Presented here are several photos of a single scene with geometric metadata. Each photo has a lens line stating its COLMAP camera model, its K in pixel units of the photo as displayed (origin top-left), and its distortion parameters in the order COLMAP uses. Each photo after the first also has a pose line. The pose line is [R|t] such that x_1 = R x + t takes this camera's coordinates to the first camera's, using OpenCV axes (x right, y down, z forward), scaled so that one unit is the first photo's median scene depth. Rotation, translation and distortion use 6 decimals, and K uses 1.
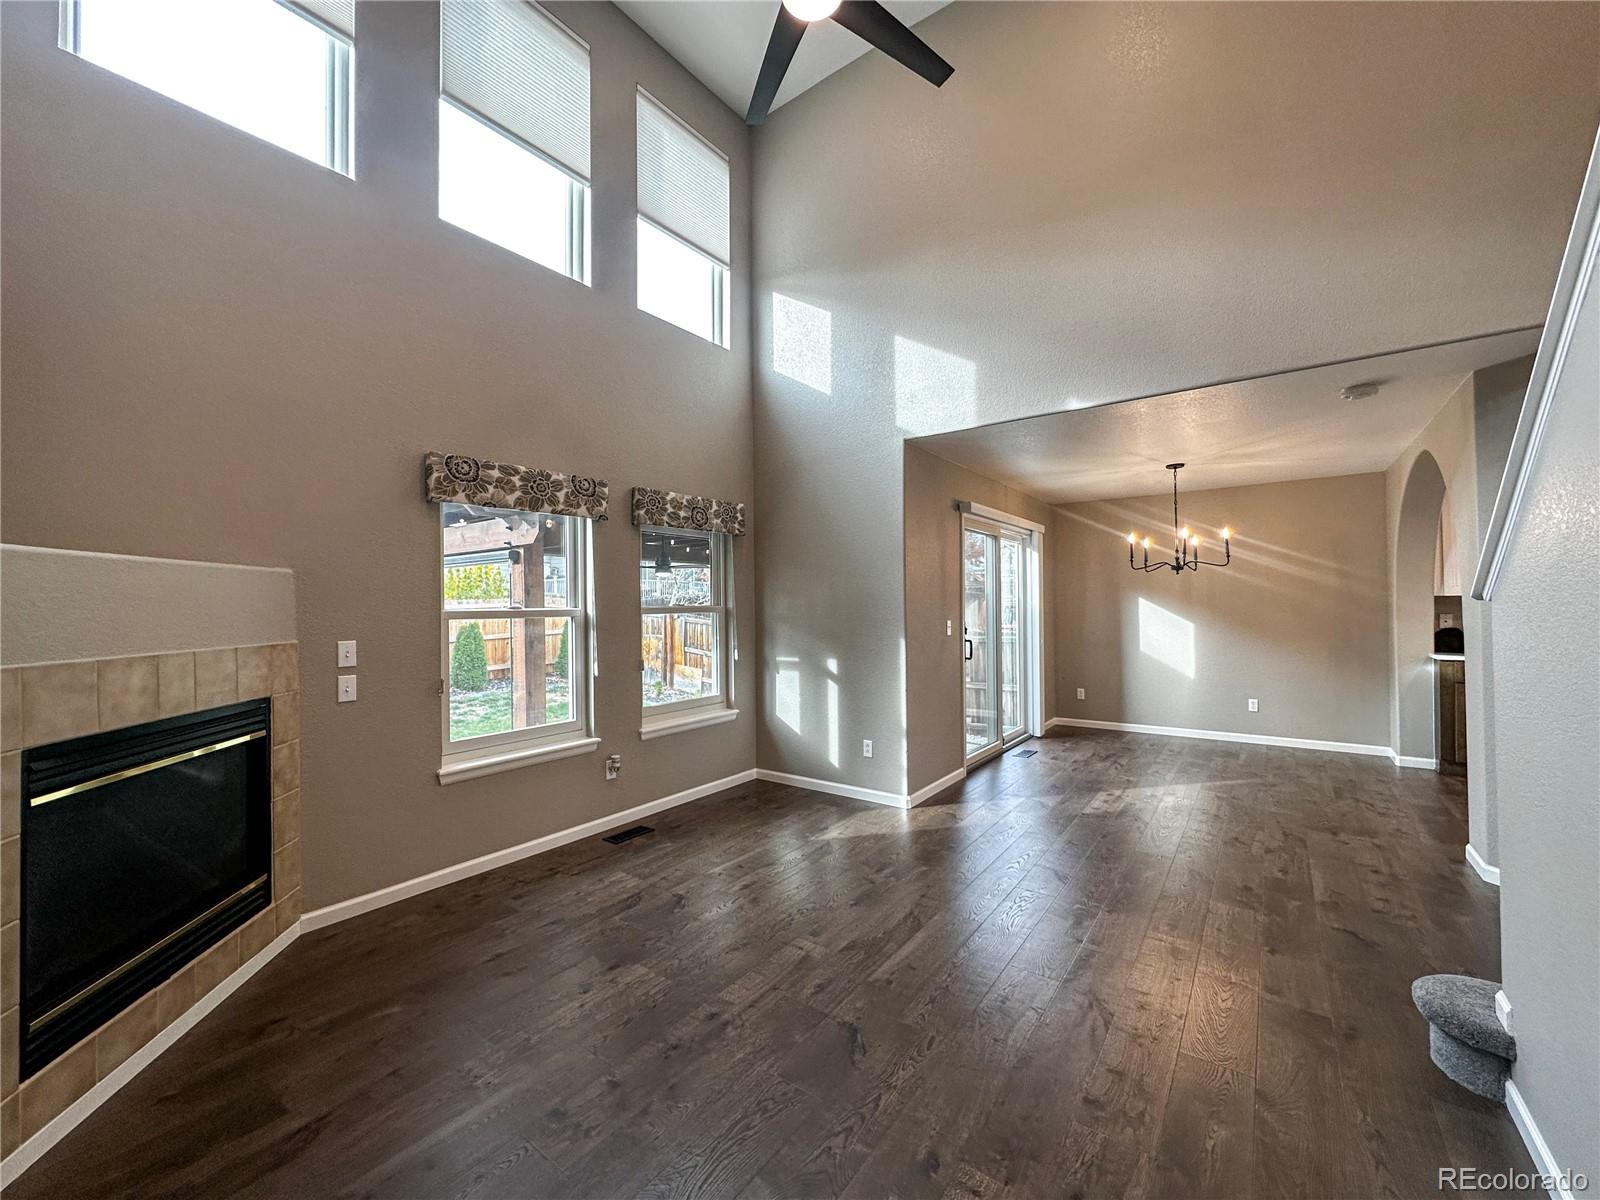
lens RADIAL K [[641.7, 0, 798.4], [0, 641.7, 601.5], [0, 0, 1]] dist [-0.000939, 0.000187]
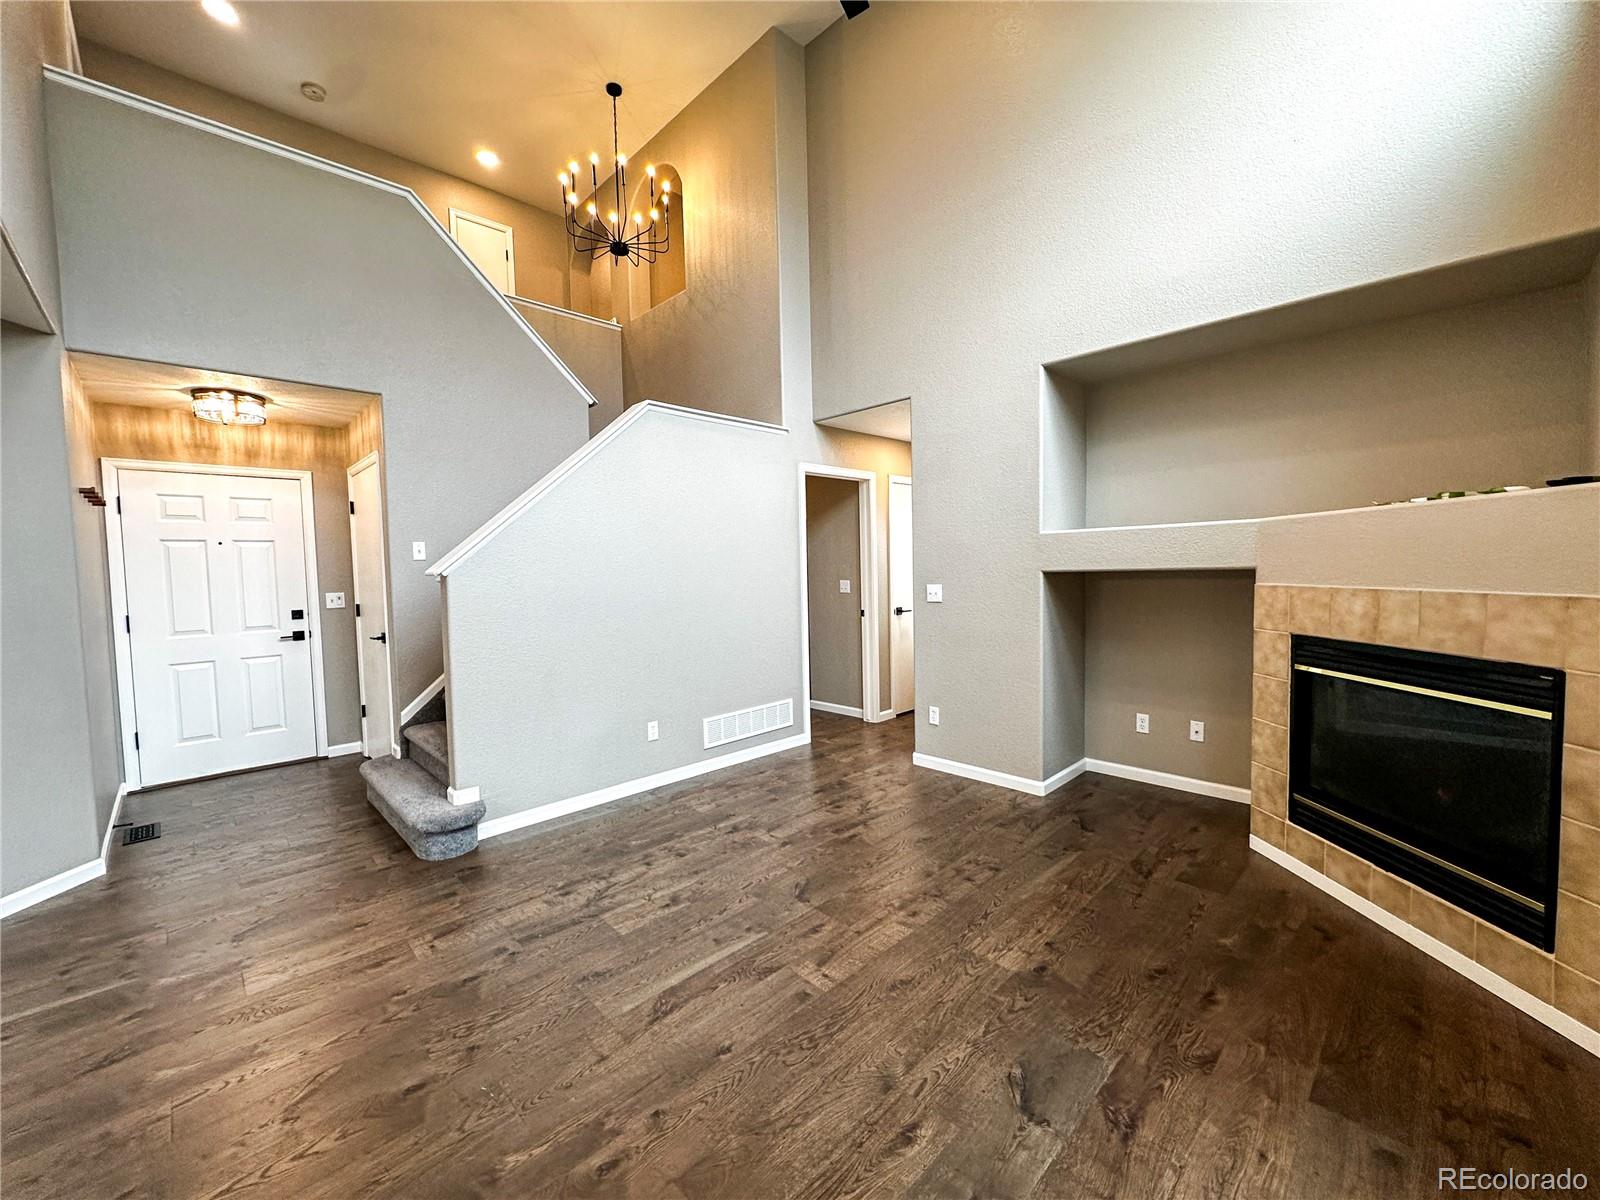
lens RADIAL K [[641.7, 0, 796.2], [0, 641.7, 599.0], [0, 0, 1]] dist [-0.000939, 0.000187]
pose [[-0.985652, 0.025579, 0.166839, -0.112301], [0.033191, 0.998524, 0.042993, 0.011654], [-0.165493, 0.047914, -0.985046, 1.821837]]
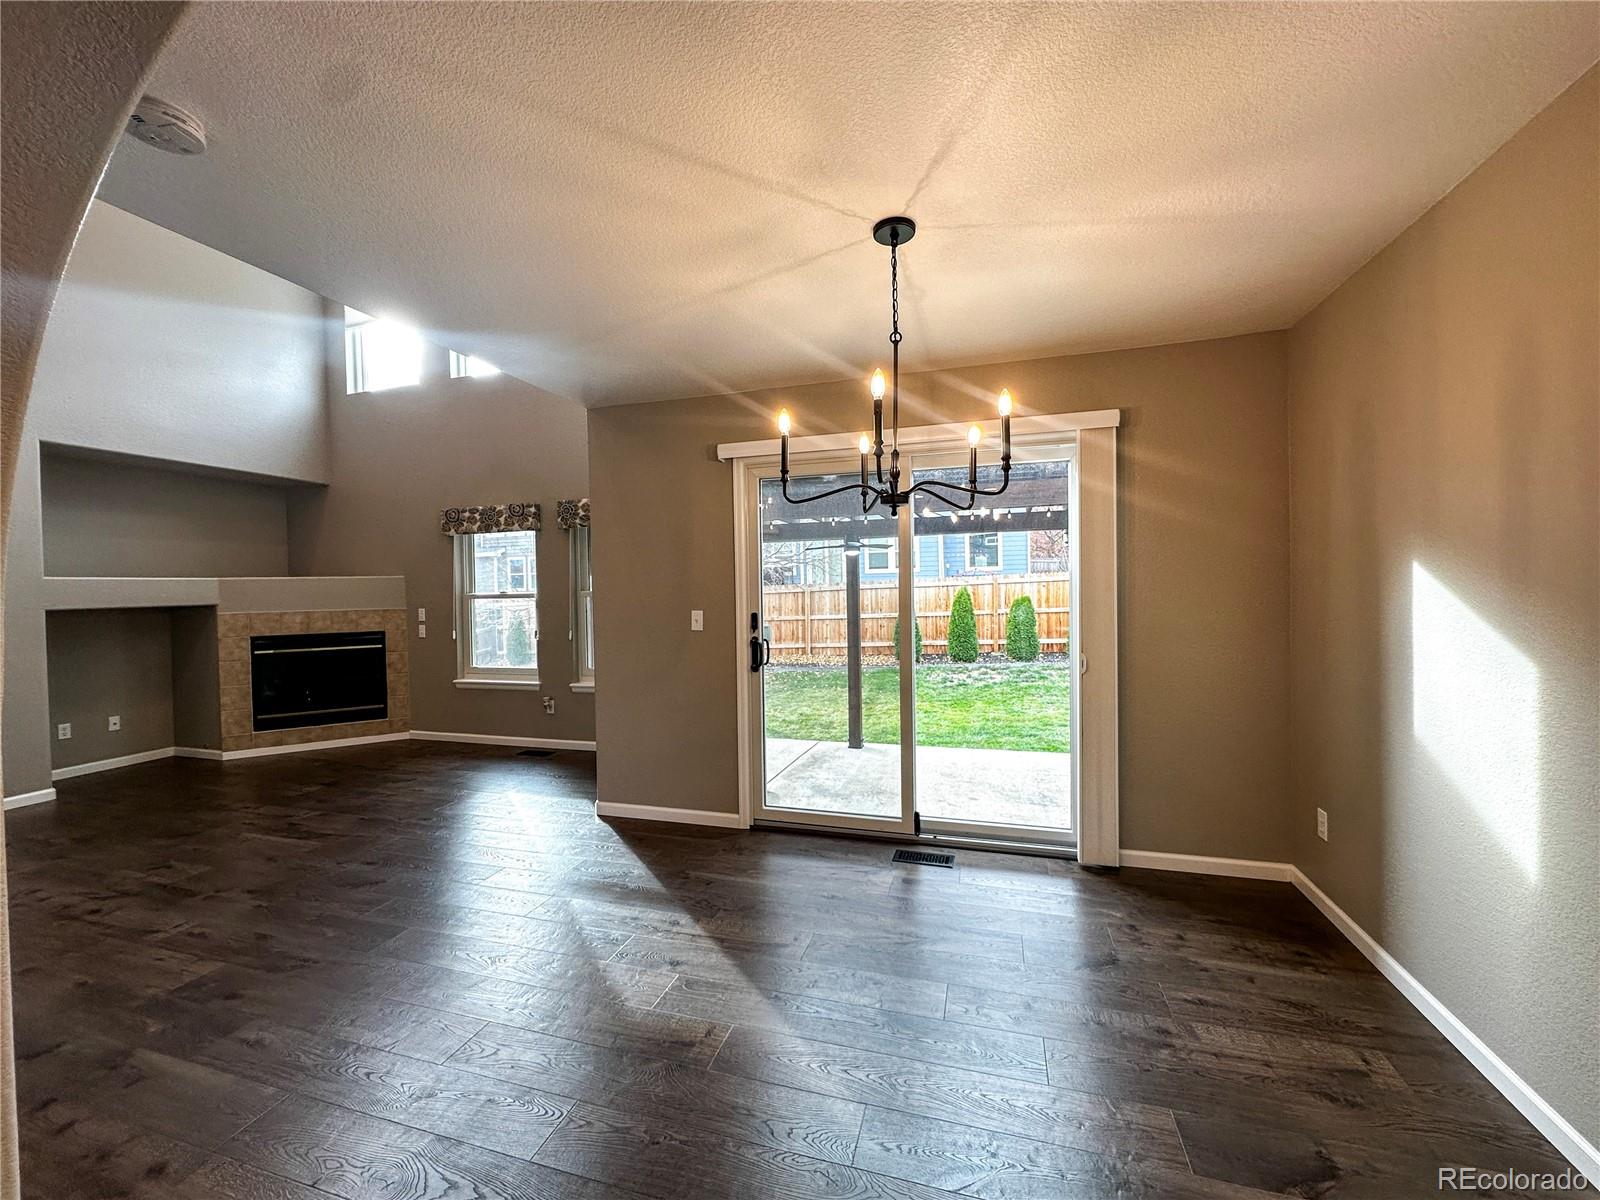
lens RADIAL K [[641.7, 0, 792.4], [0, 641.7, 596.7], [0, 0, 1]] dist [-0.000939, 0.000187]
pose [[0.329113, 0.016698, -0.944143, 1.886432], [0.022241, 0.999429, 0.025428, -0.004851], [0.944029, -0.029367, 0.328553, 1.638333]]
